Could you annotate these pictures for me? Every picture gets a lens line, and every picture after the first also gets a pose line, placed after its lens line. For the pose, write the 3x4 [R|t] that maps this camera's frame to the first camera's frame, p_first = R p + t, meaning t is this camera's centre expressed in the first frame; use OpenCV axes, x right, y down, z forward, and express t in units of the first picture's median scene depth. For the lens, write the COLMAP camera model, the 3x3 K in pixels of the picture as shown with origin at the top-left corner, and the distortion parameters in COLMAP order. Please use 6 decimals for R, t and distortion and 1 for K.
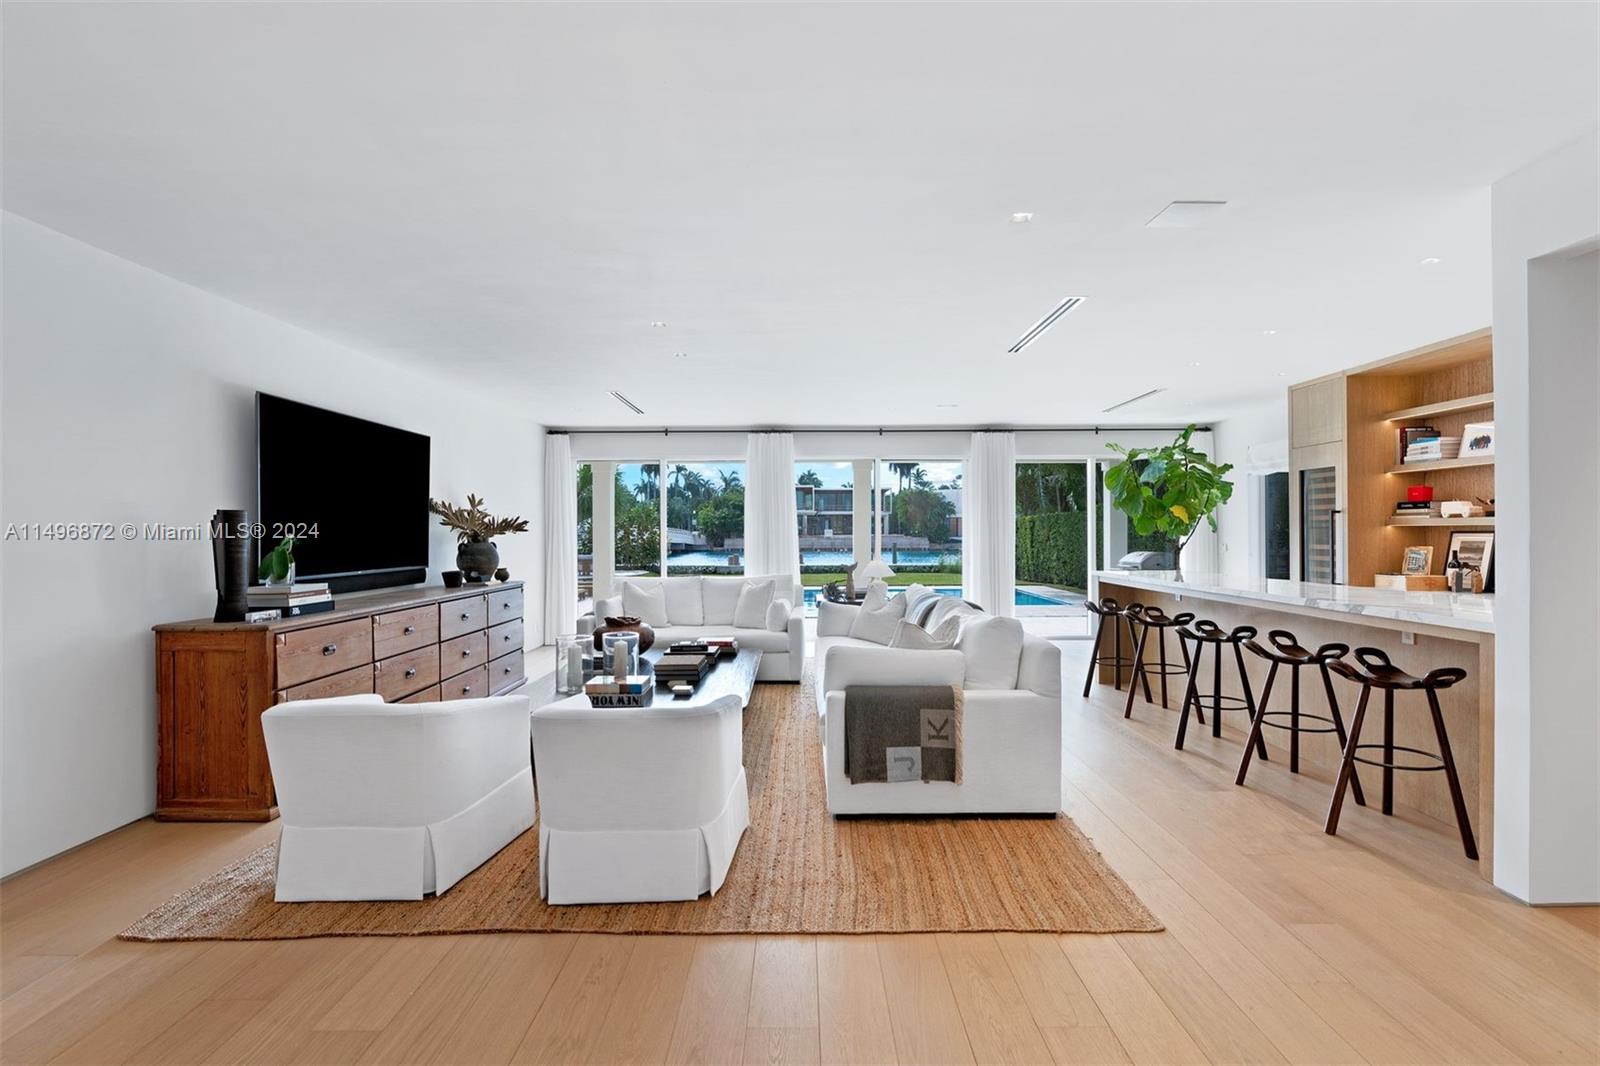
lens RADIAL K [[729.5, 0, 800.0], [0, 729.5, 533.0], [0, 0, 1]] dist [-0.001748, -0.000196]
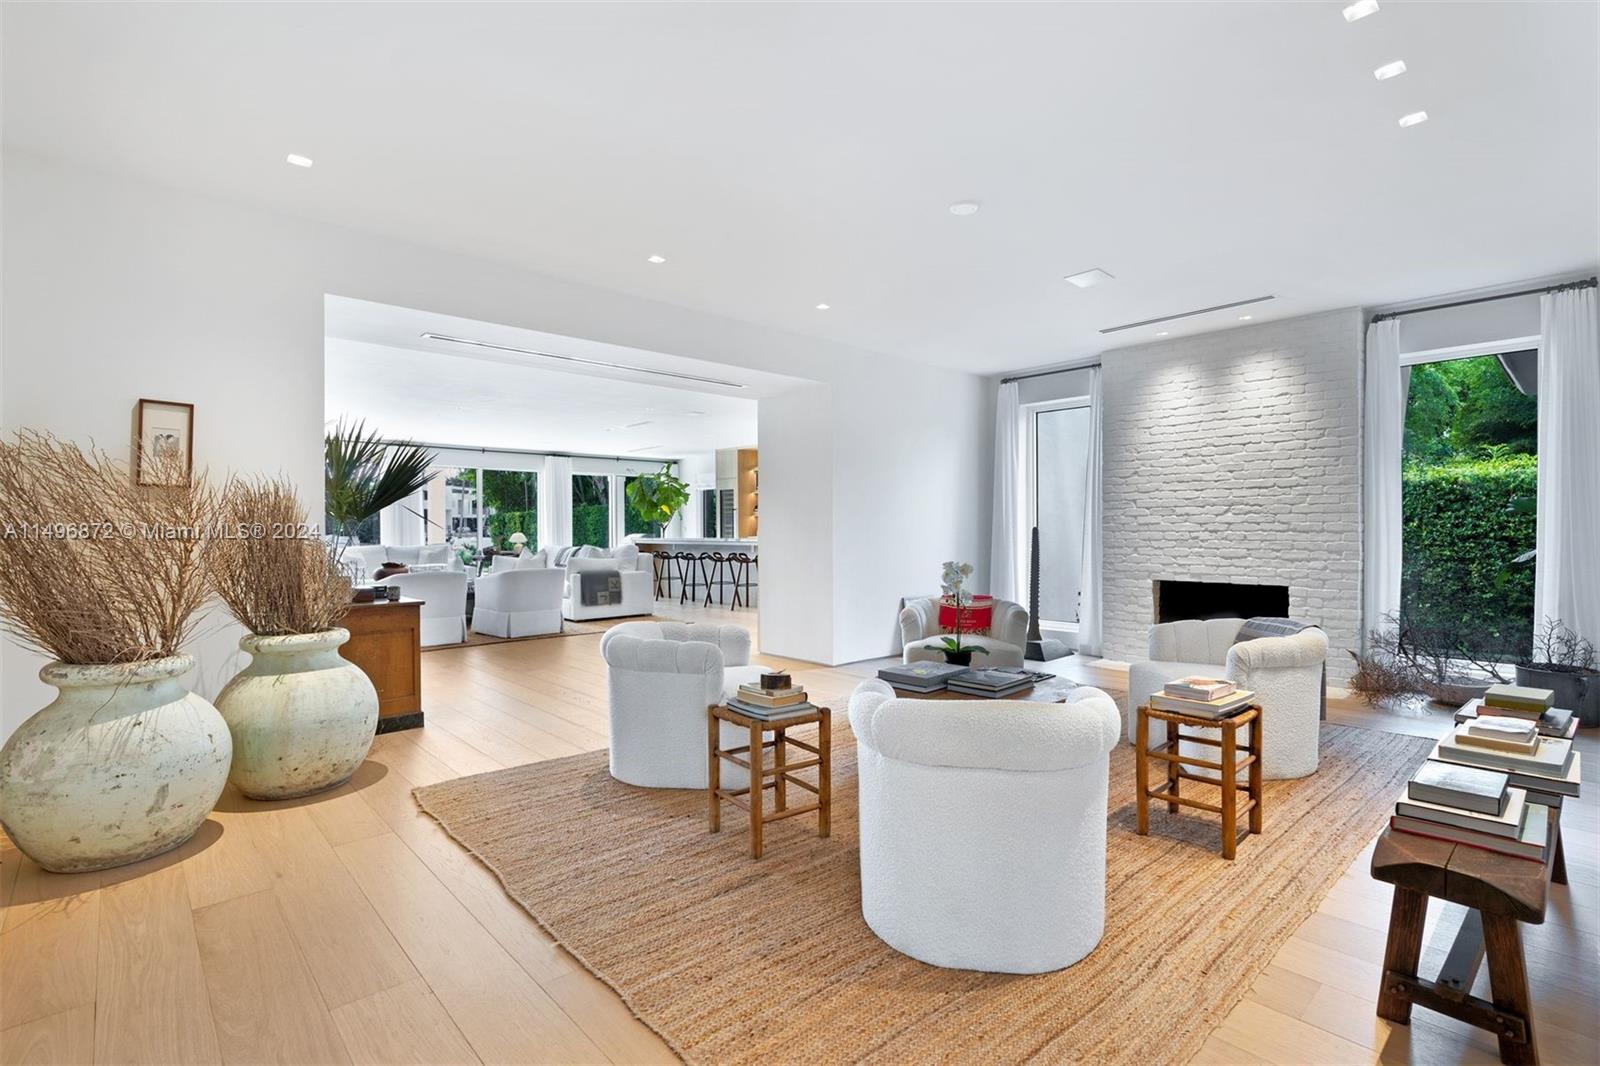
lens RADIAL K [[729.5, 0, 800.0], [0, 729.5, 533.0], [0, 0, 1]] dist [-0.001748, -0.000196]
pose [[0.751136, -0.003436, 0.660139, -0.547364], [0.002454, 0.999994, 0.002412, 0.035731], [-0.660143, -0.000192, 0.751140, -0.756399]]
